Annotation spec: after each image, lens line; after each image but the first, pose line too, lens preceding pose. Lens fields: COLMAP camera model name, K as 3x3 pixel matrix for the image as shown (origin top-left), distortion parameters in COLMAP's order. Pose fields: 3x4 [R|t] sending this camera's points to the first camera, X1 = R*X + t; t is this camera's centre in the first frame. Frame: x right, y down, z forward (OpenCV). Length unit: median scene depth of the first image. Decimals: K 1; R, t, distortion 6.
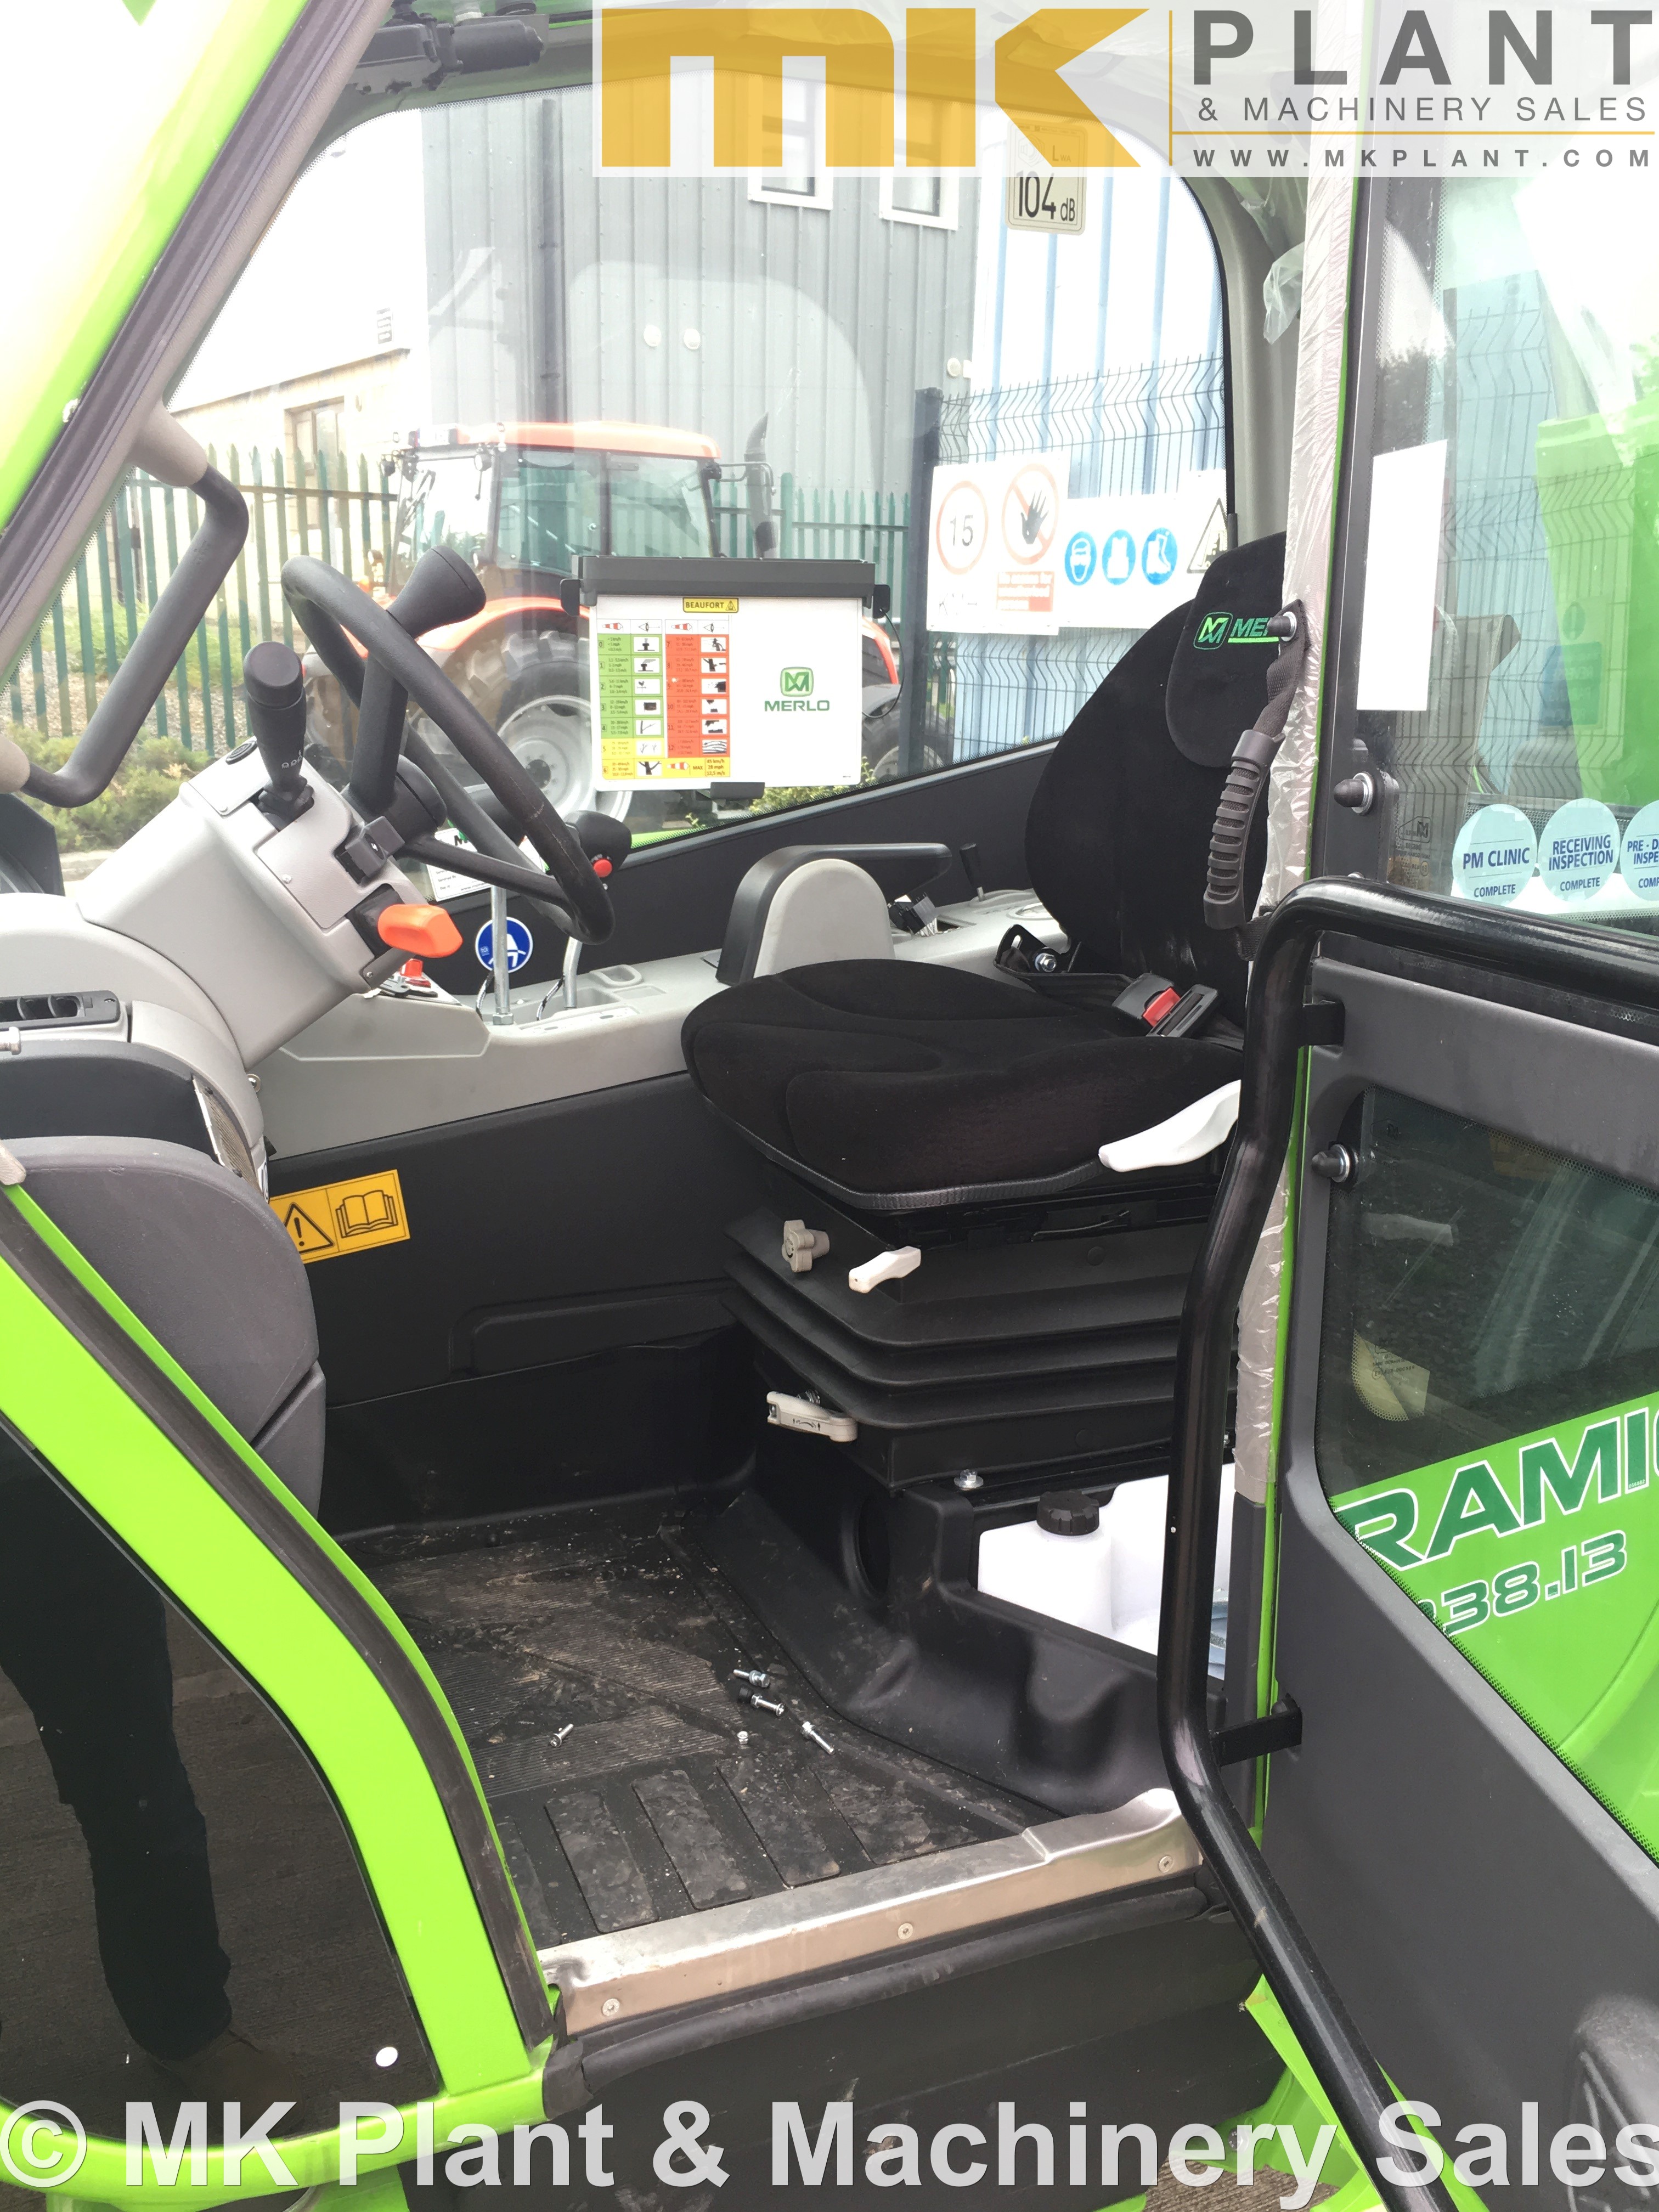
lens RADIAL K [[1848.9, 0, 784.4], [0, 1848.9, 1111.6], [0, 0, 1]] dist [0.084016, -0.123618]
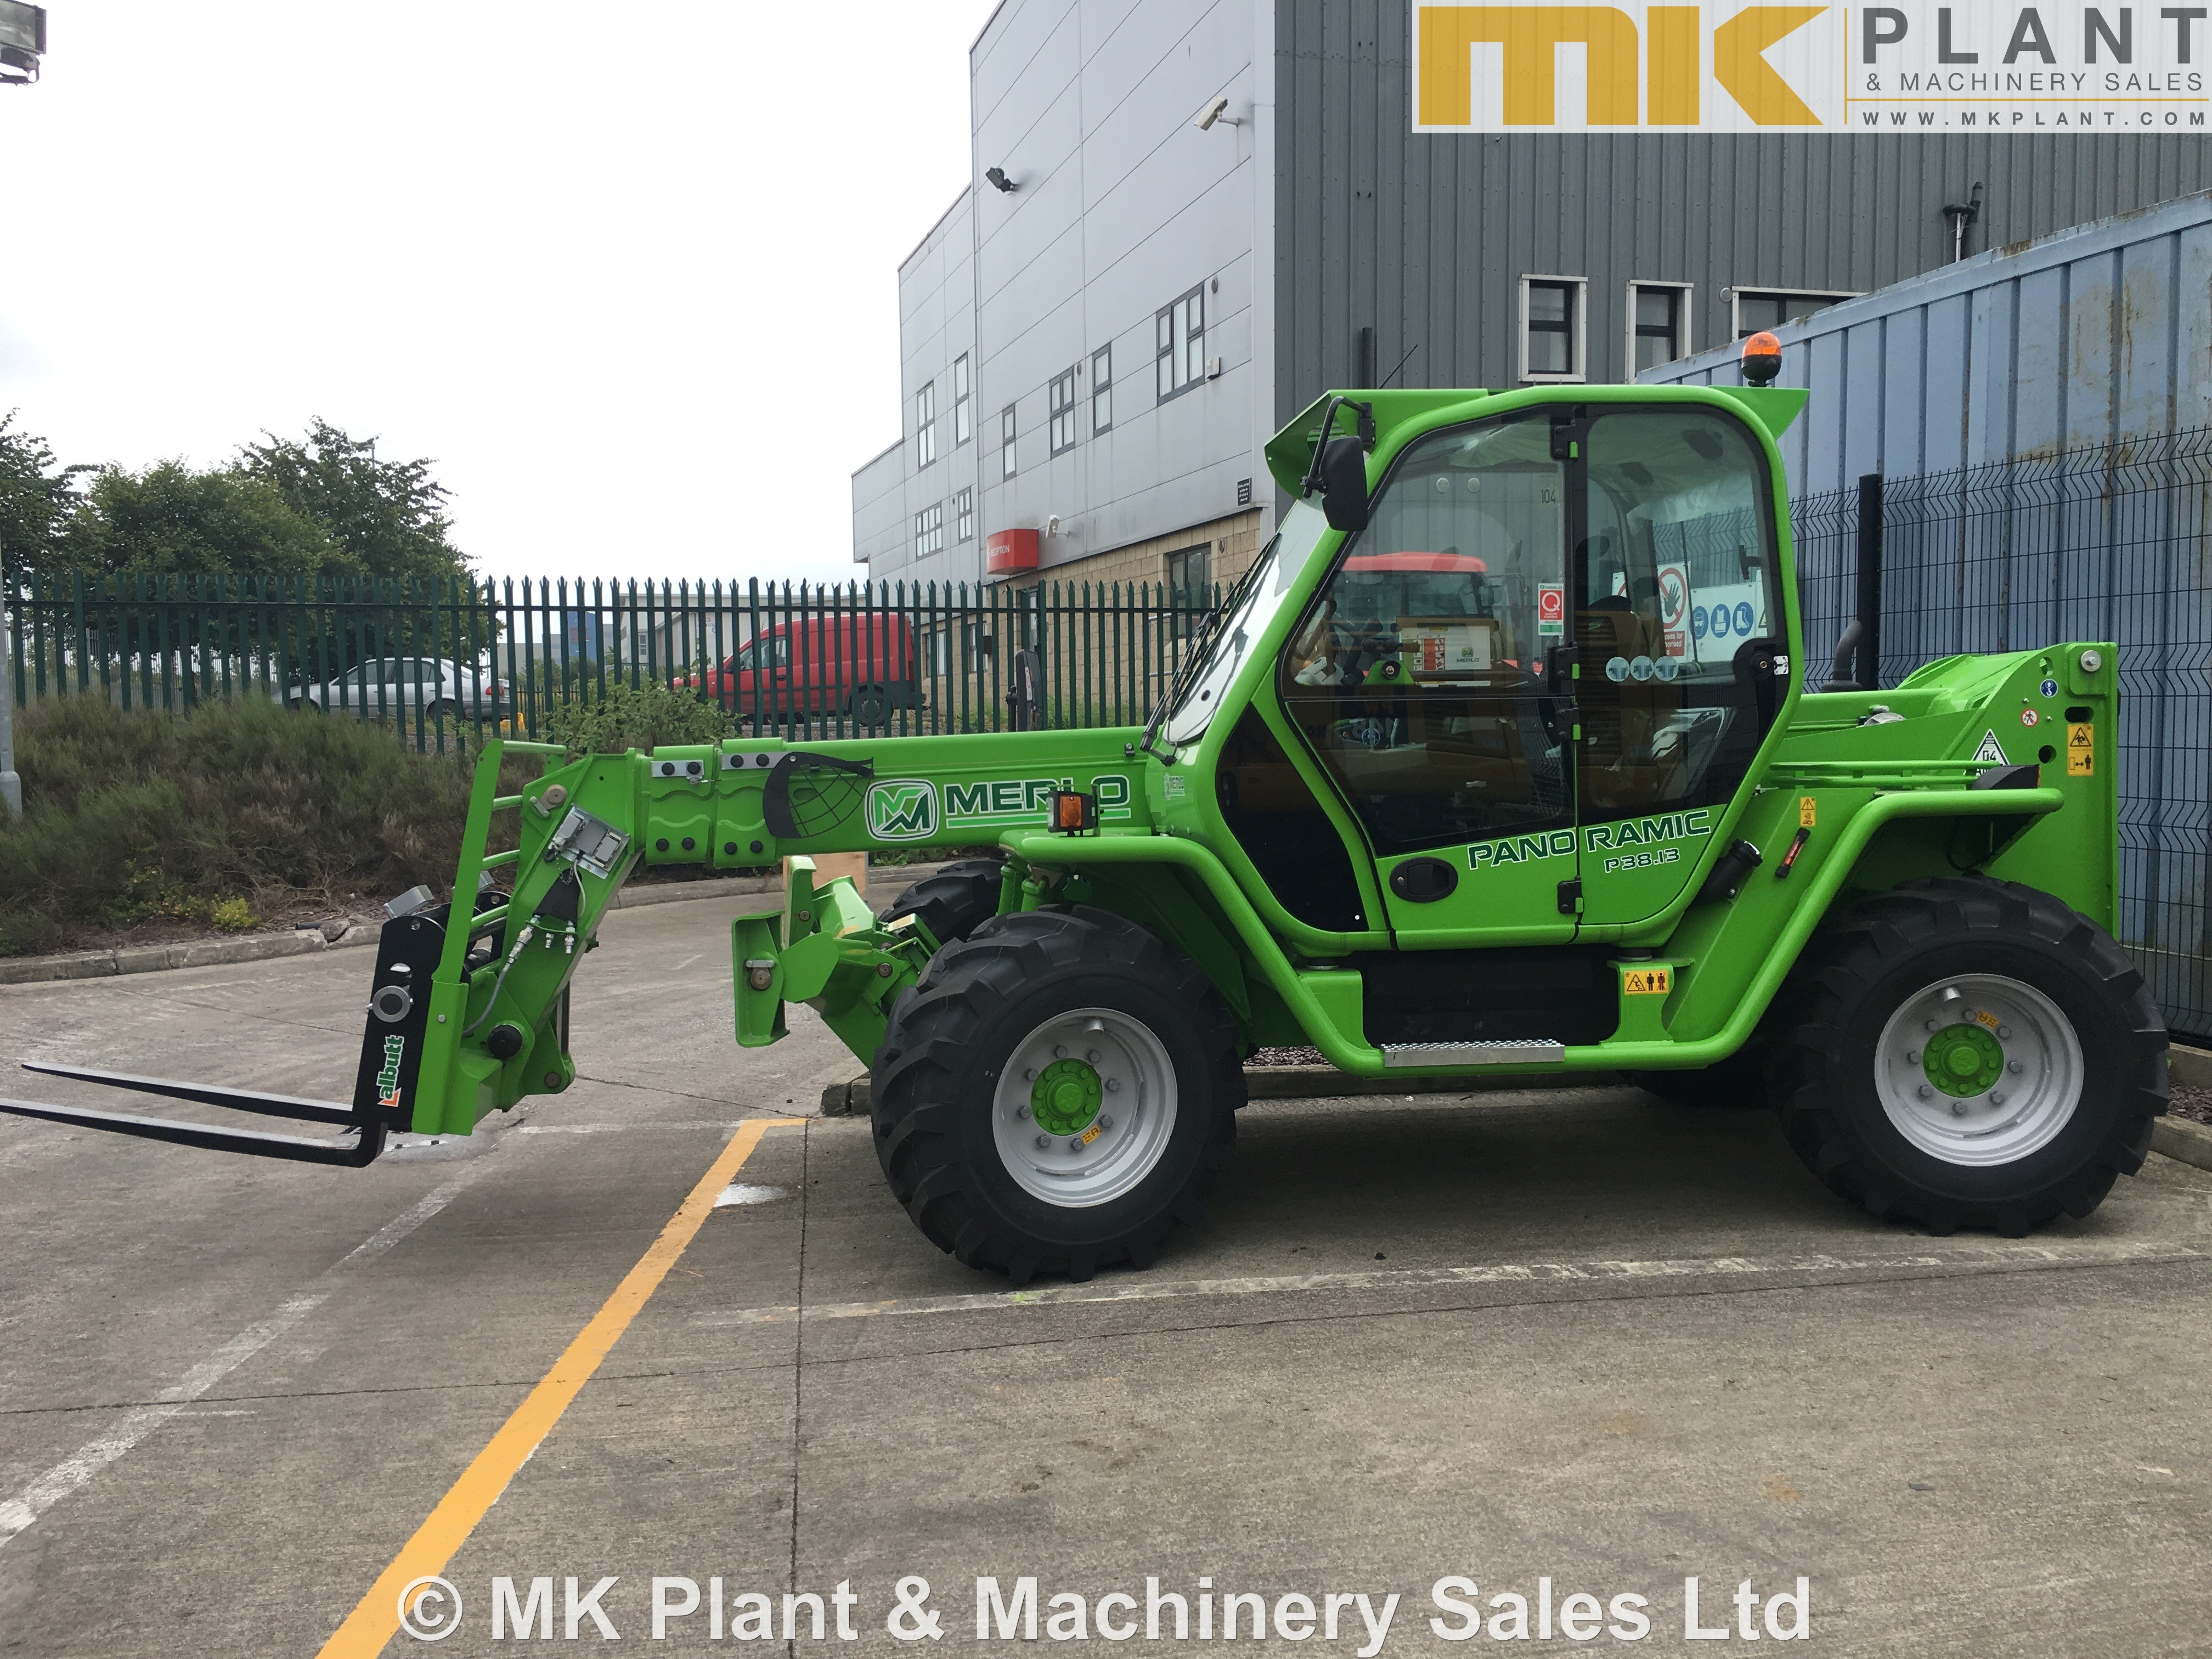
lens RADIAL K [[1848.9, 0, 1102.7], [0, 1848.9, 834.4], [0, 0, 1]] dist [0.084016, -0.123618]
pose [[0.967625, -0.014844, -0.251955, 0.063318], [-0.034634, 0.981016, -0.190810, 0.221569], [0.250004, 0.193359, 0.948741, -0.664567]]
